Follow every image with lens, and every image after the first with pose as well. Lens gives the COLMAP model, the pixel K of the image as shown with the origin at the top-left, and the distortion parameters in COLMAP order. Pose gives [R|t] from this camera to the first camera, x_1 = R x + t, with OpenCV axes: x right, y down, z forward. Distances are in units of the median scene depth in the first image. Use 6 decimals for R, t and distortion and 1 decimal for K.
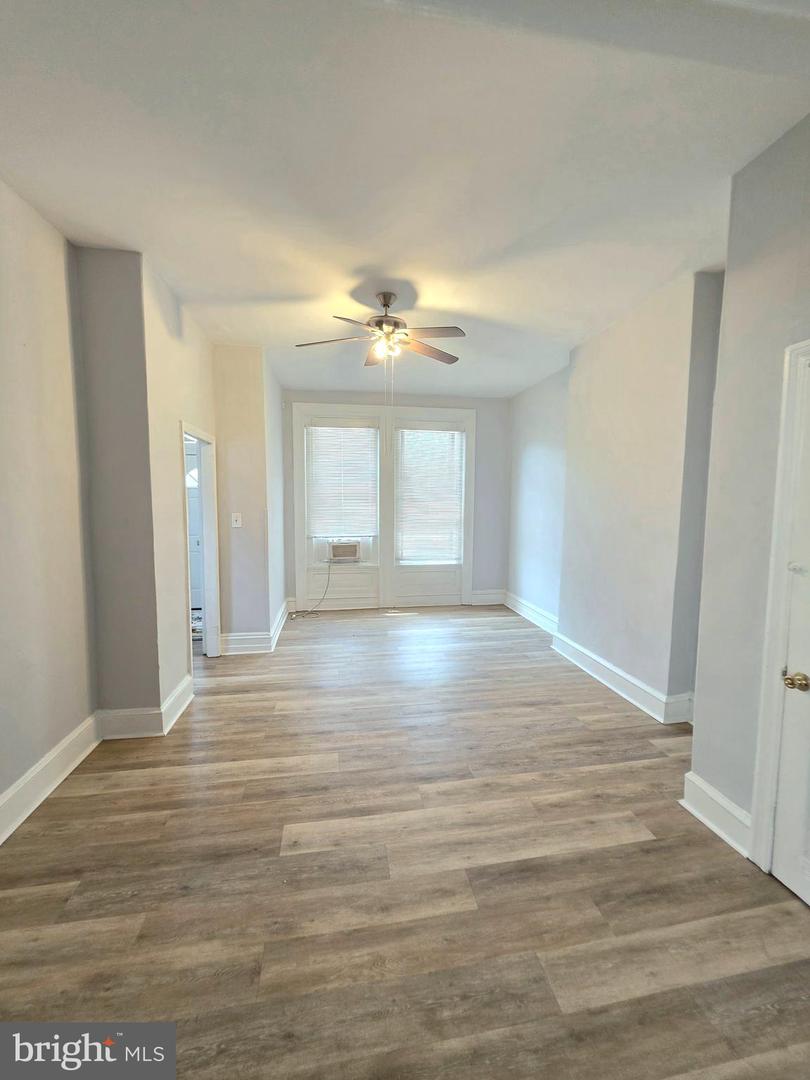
lens RADIAL K [[435.4, 0, 408.0], [0, 435.4, 538.3], [0, 0, 1]] dist [0.002048, -0.000230]
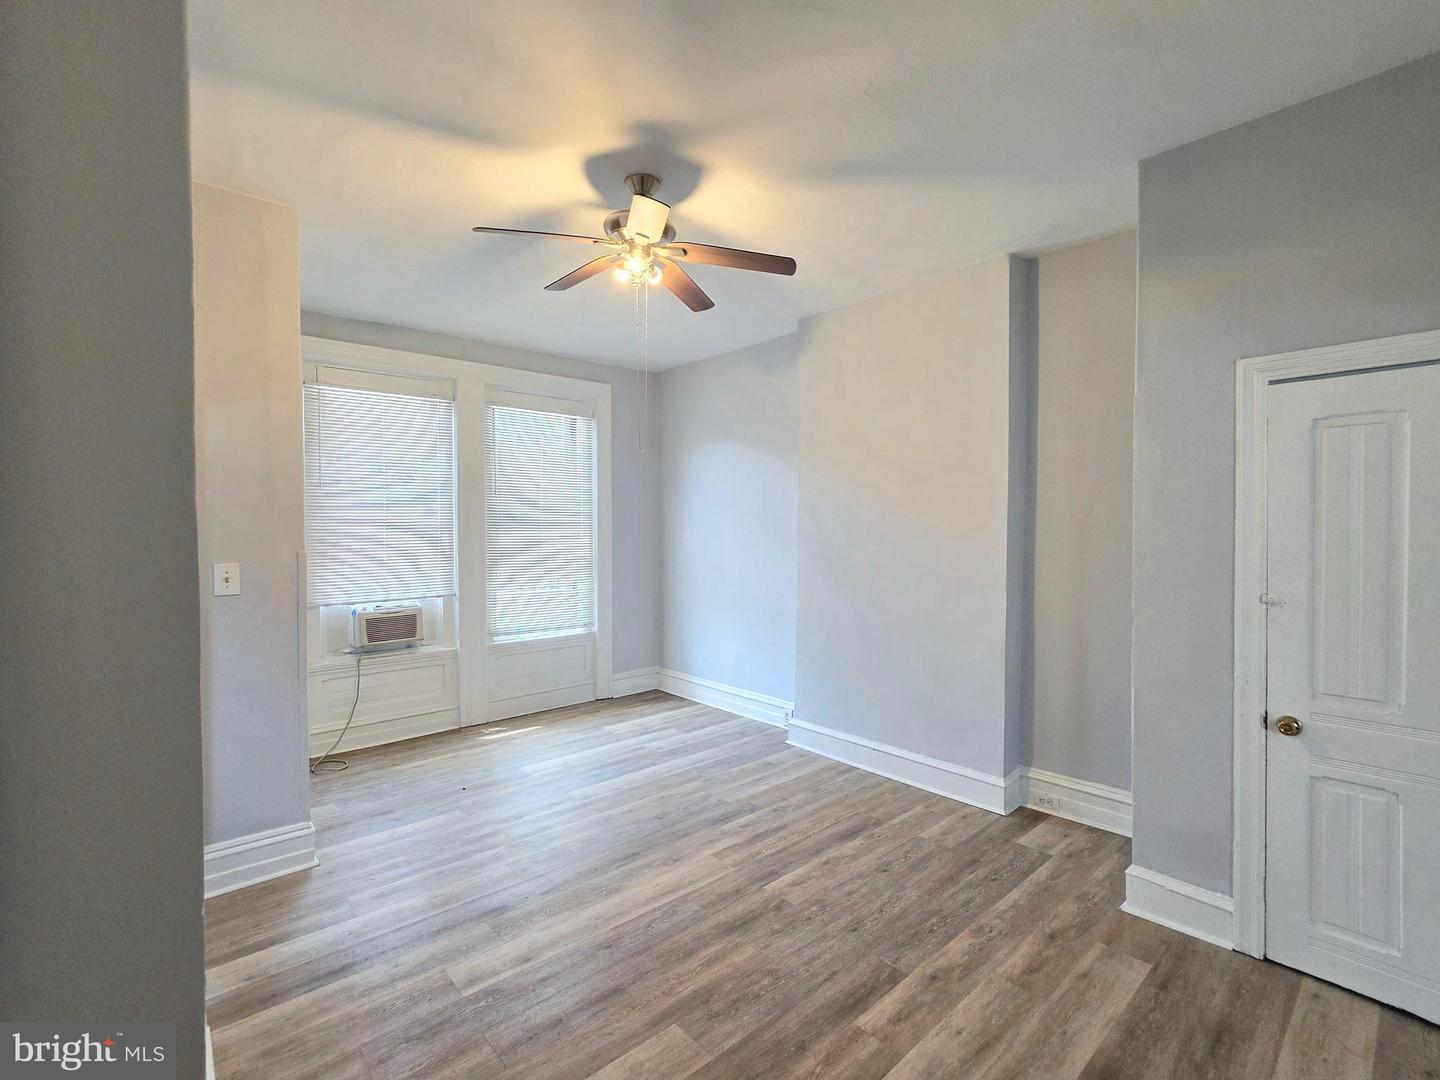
lens RADIAL K [[663.7, 0, 719.8], [0, 663.7, 538.8], [0, 0, 1]] dist [0.001597, 0.000483]
pose [[0.848022, -0.016603, 0.529701, -0.404392], [0.053460, 0.997091, -0.054334, -0.022348], [-0.527258, 0.074394, 0.846443, 0.210602]]
